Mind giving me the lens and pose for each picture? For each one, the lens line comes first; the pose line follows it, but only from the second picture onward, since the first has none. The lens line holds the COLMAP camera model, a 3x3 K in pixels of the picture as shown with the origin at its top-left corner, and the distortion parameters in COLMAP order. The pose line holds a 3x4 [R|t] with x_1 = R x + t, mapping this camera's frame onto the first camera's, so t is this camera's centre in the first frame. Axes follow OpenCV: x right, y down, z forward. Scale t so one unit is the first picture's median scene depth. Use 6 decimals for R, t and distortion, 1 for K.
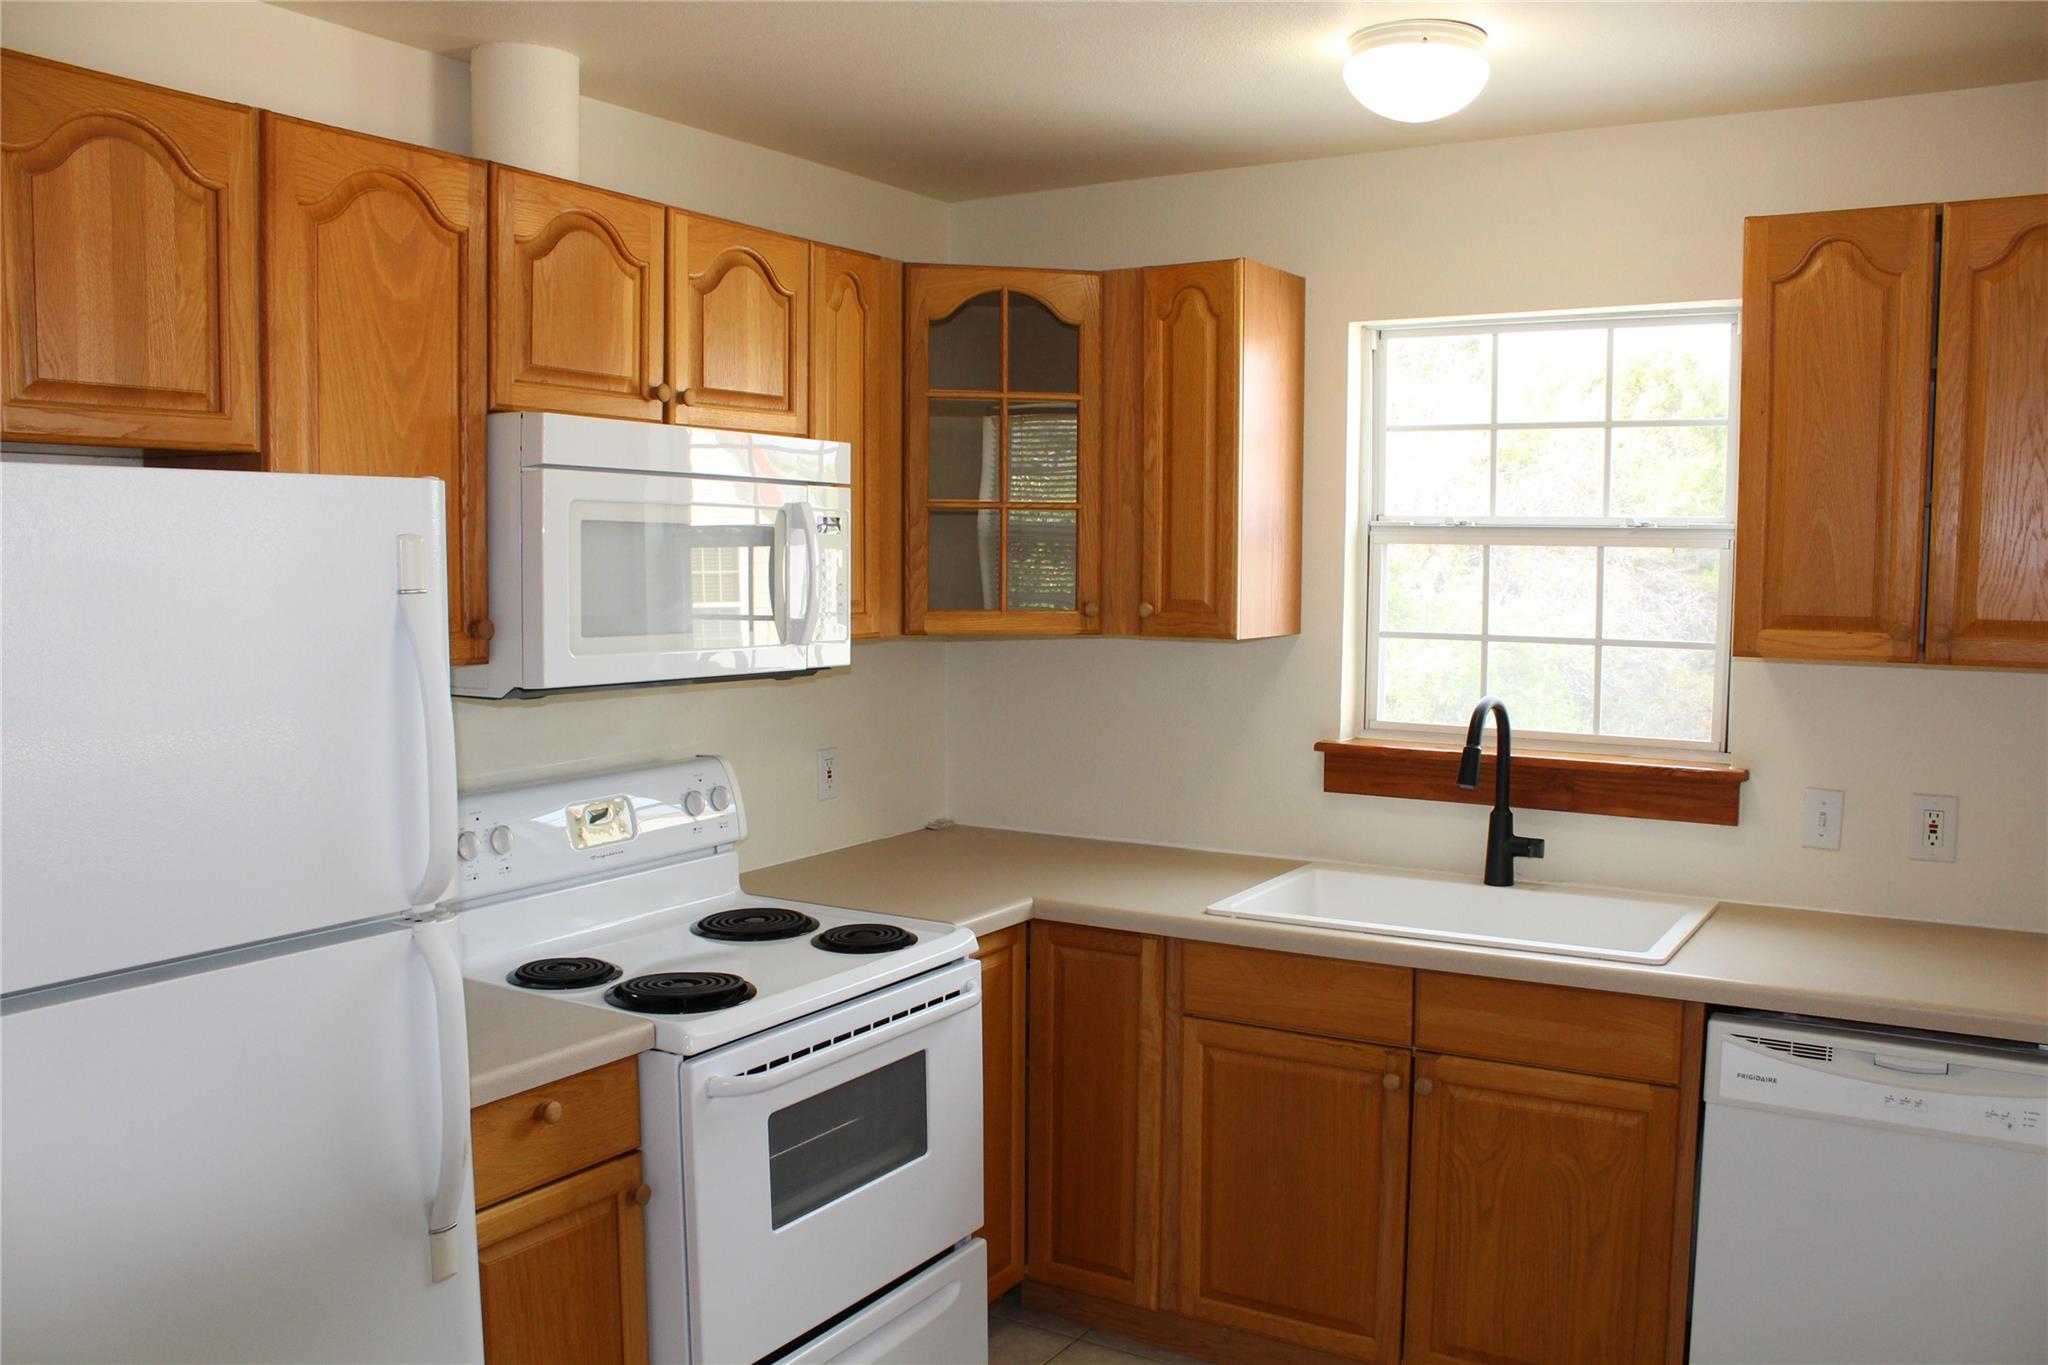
lens RADIAL K [[1678.4, 0, 1014.5], [0, 1678.4, 697.6], [0, 0, 1]] dist [-0.171078, 0.140501]
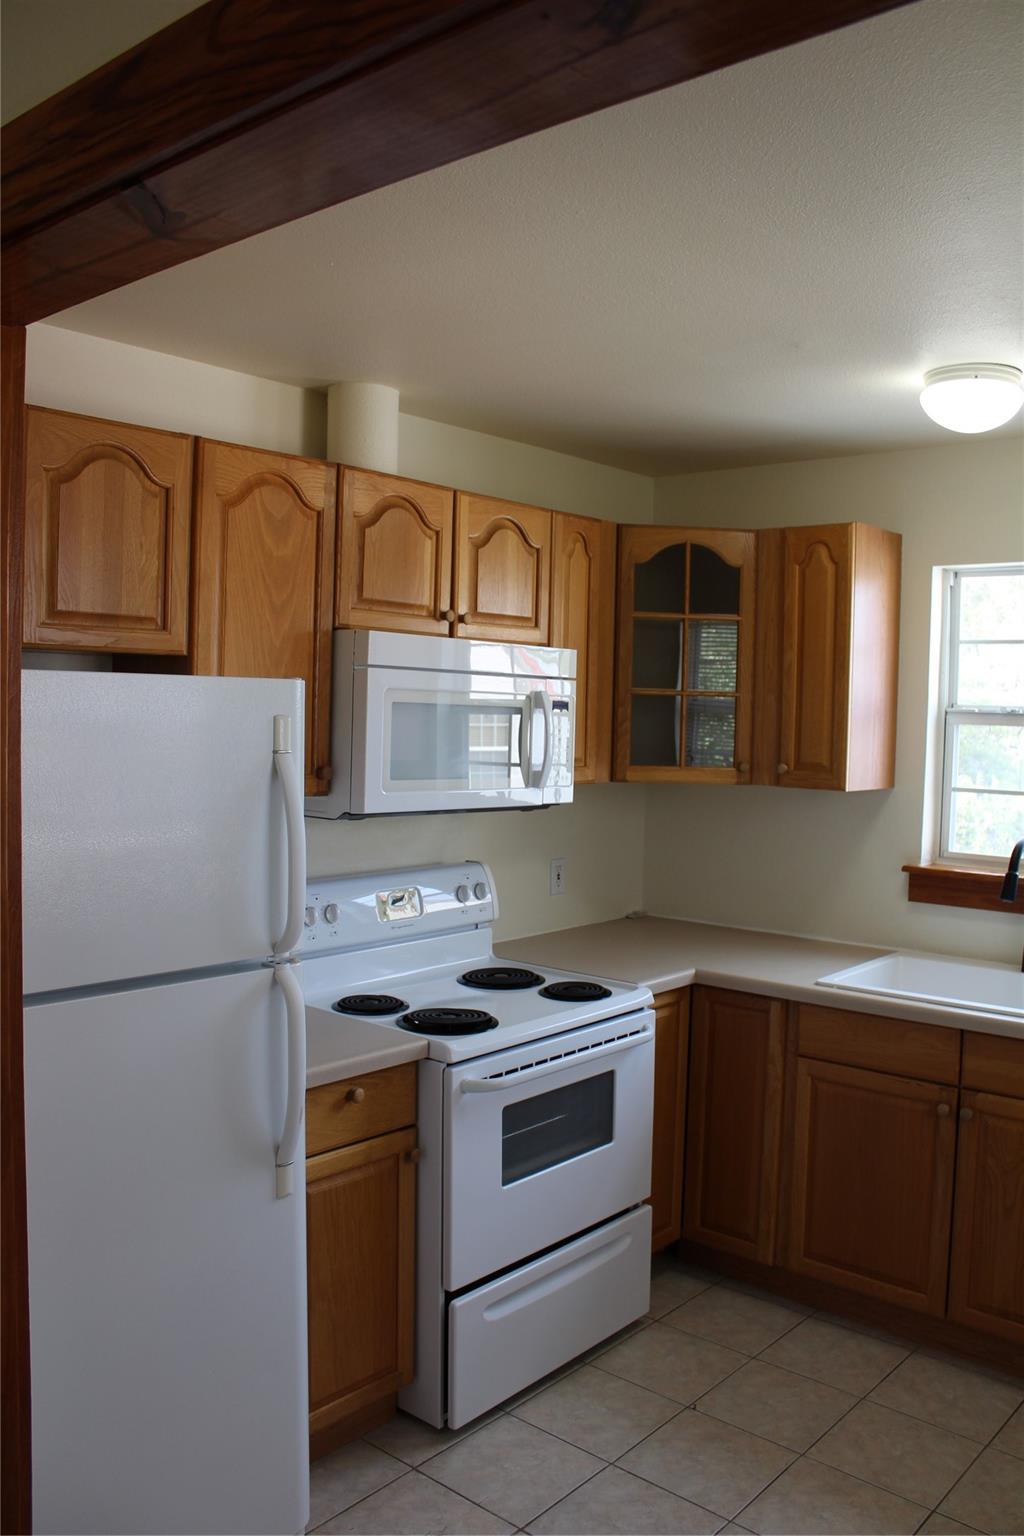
lens RADIAL K [[1250.5, 0, 539.5], [0, 1250.5, 767.7], [0, 0, 1]] dist [-0.172849, 0.136984]
pose [[0.990095, 0.025600, -0.138043, 0.023664], [-0.031262, 0.998750, -0.039009, -0.006674], [0.136872, 0.042938, 0.989658, -0.081887]]
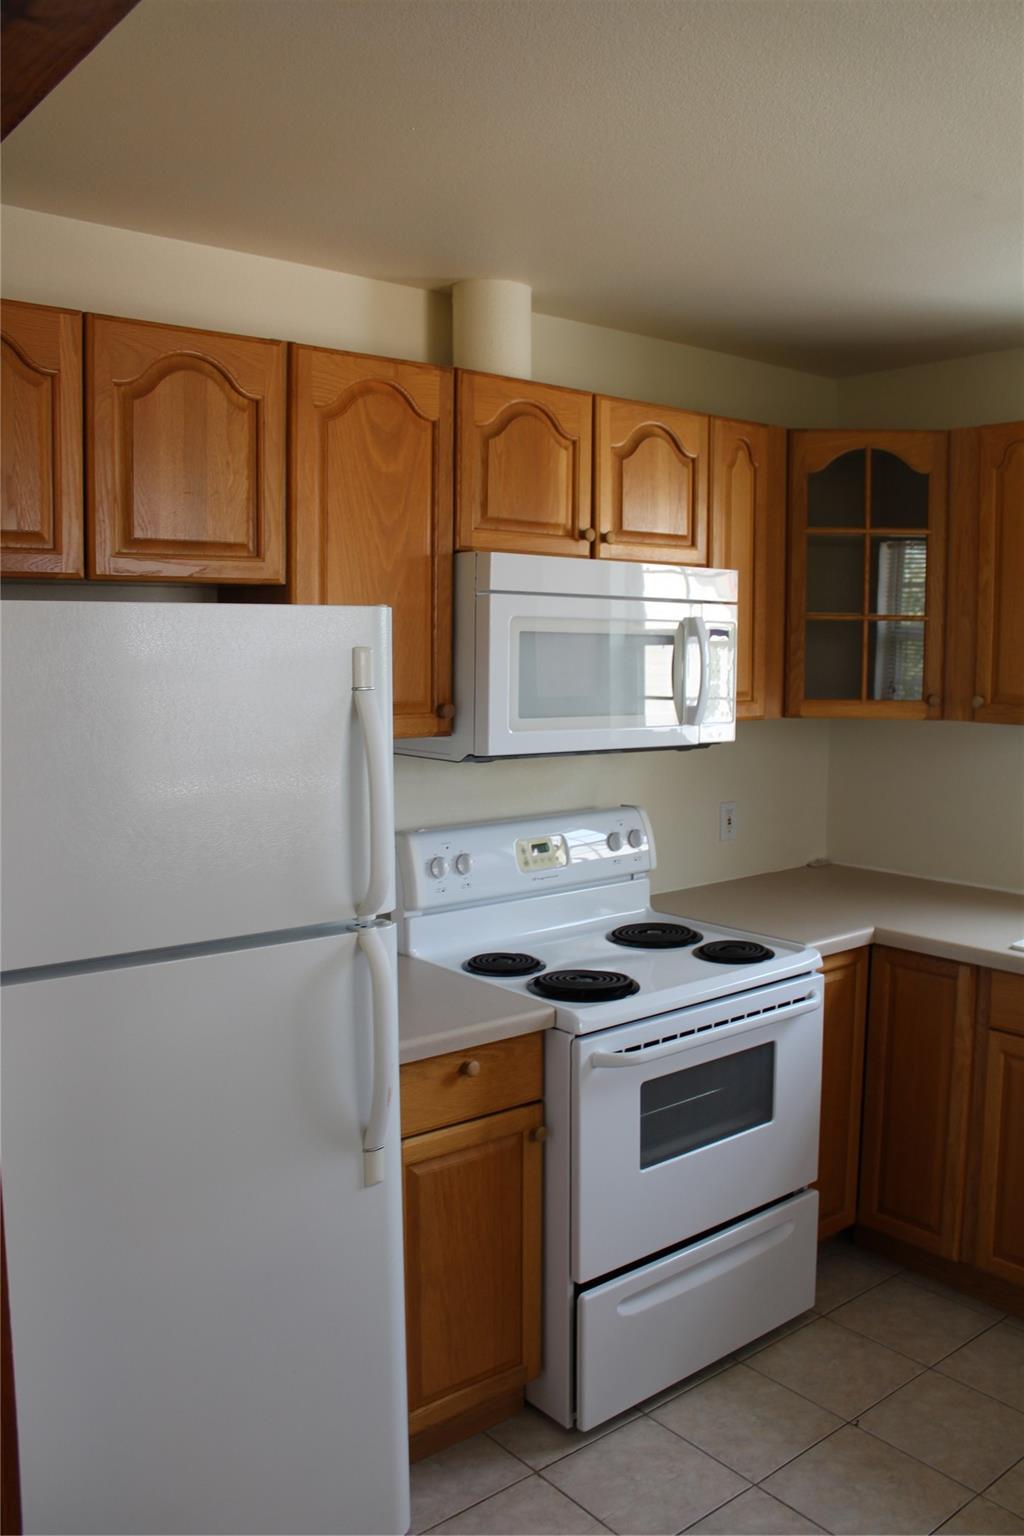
lens RADIAL K [[1258.8, 0, 538.3], [0, 1258.8, 763.3], [0, 0, 1]] dist [-0.171078, 0.140501]
pose [[0.951035, 0.030855, -0.307540, 0.060594], [-0.027630, 0.999508, 0.014835, -0.013151], [0.307847, -0.005611, 0.951419, 0.027075]]
